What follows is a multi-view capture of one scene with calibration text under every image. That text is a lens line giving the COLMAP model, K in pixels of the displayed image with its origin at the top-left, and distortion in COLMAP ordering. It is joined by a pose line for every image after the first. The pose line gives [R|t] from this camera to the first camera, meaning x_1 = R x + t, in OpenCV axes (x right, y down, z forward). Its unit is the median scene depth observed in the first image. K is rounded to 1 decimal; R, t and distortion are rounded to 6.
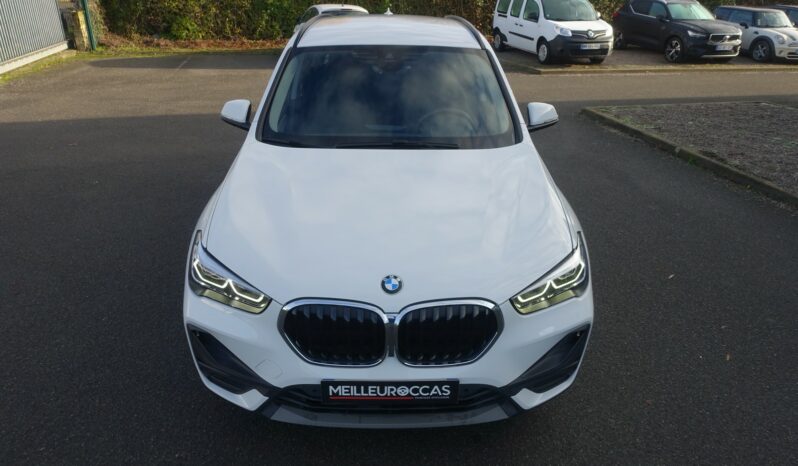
lens RADIAL K [[554.5, 0, 398.1], [0, 554.5, 234.3], [0, 0, 1]] dist [-0.003384, -0.005754]
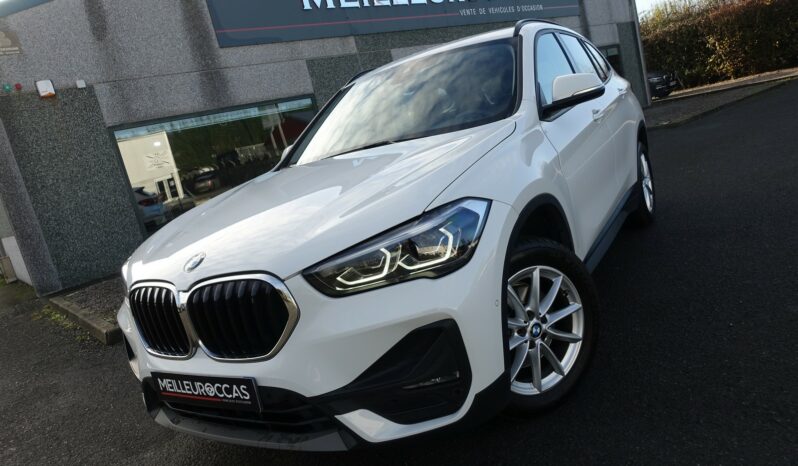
lens RADIAL K [[554.5, 0, 403.2], [0, 554.5, 234.0], [0, 0, 1]] dist [-0.003384, -0.005754]
pose [[0.817811, -0.101454, -0.566474, 0.751239], [-0.009627, 0.981788, -0.189735, 0.205959], [0.575406, 0.160620, 0.801940, 0.449839]]
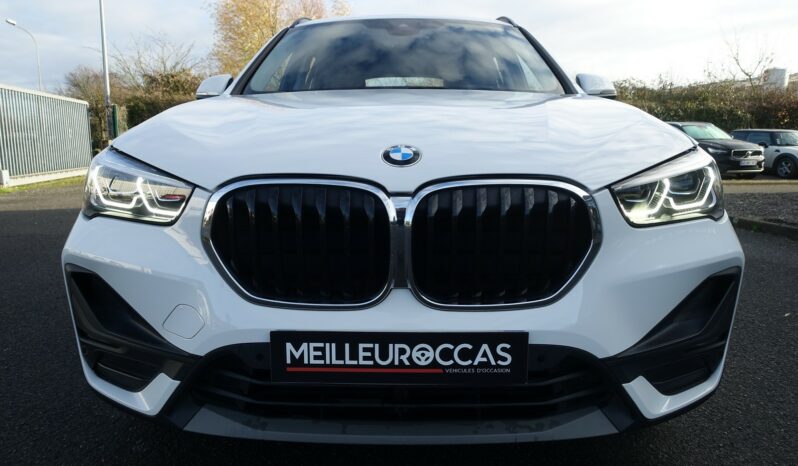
lens RADIAL K [[554.5, 0, 397.7], [0, 554.5, 229.9], [0, 0, 1]] dist [-0.003384, -0.005754]
pose [[0.999376, -0.007368, -0.034549, 0.003703], [-0.002248, 0.962763, -0.270337, 0.309658], [0.035255, 0.270246, 0.962146, 0.450937]]
